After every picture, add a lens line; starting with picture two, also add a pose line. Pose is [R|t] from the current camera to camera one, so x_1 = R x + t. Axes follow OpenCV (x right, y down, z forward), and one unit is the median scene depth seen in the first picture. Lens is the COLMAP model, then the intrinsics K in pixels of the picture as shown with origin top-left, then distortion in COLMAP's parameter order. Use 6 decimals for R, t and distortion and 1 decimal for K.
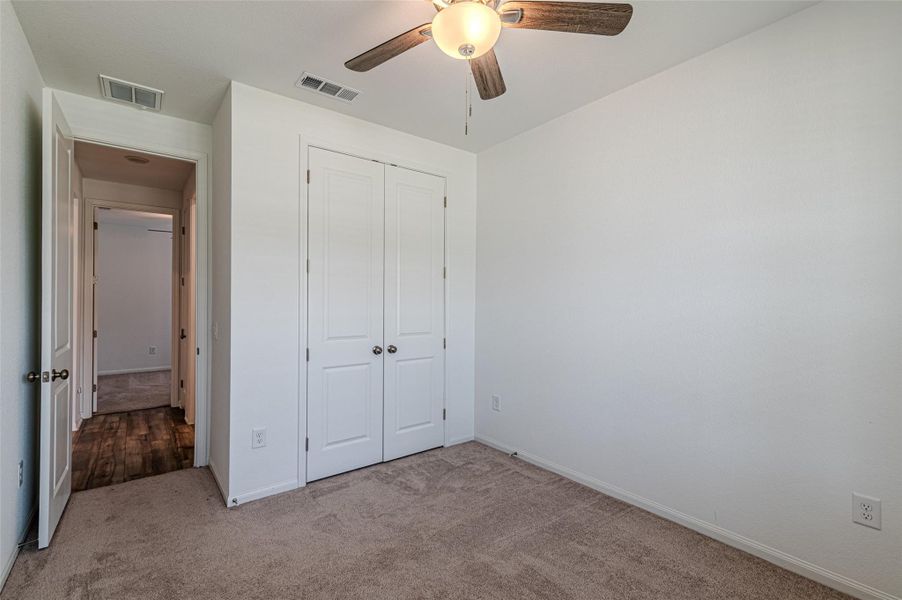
lens RADIAL K [[411.1, 0, 450.5], [0, 411.1, 301.4], [0, 0, 1]] dist [0.019485, -0.000903]
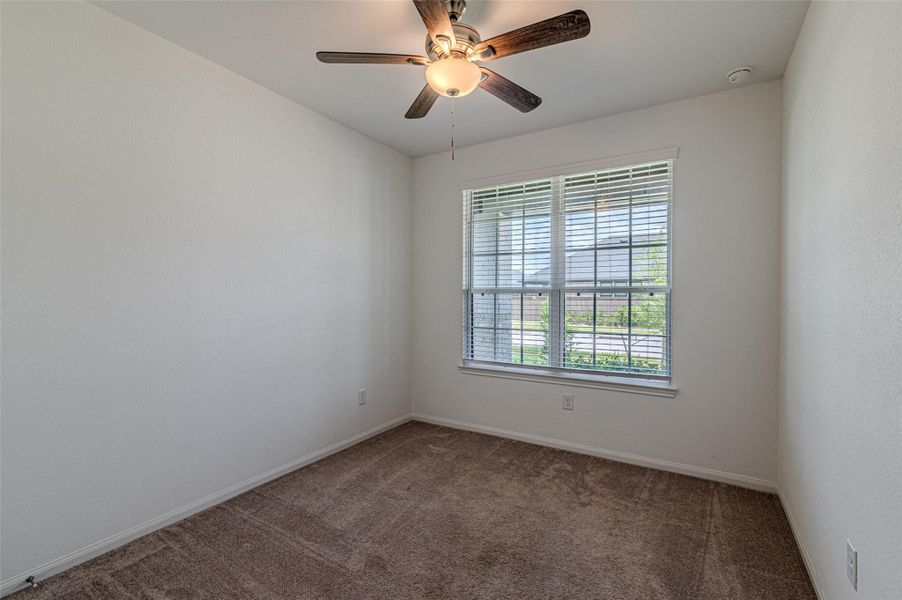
lens RADIAL K [[411.1, 0, 450.0], [0, 411.1, 298.3], [0, 0, 1]] dist [0.019485, -0.000903]
pose [[-0.364315, -0.011377, 0.931206, -0.671288], [-0.009232, 0.999920, 0.008604, -0.007241], [-0.931230, -0.005463, -0.364391, 0.855905]]
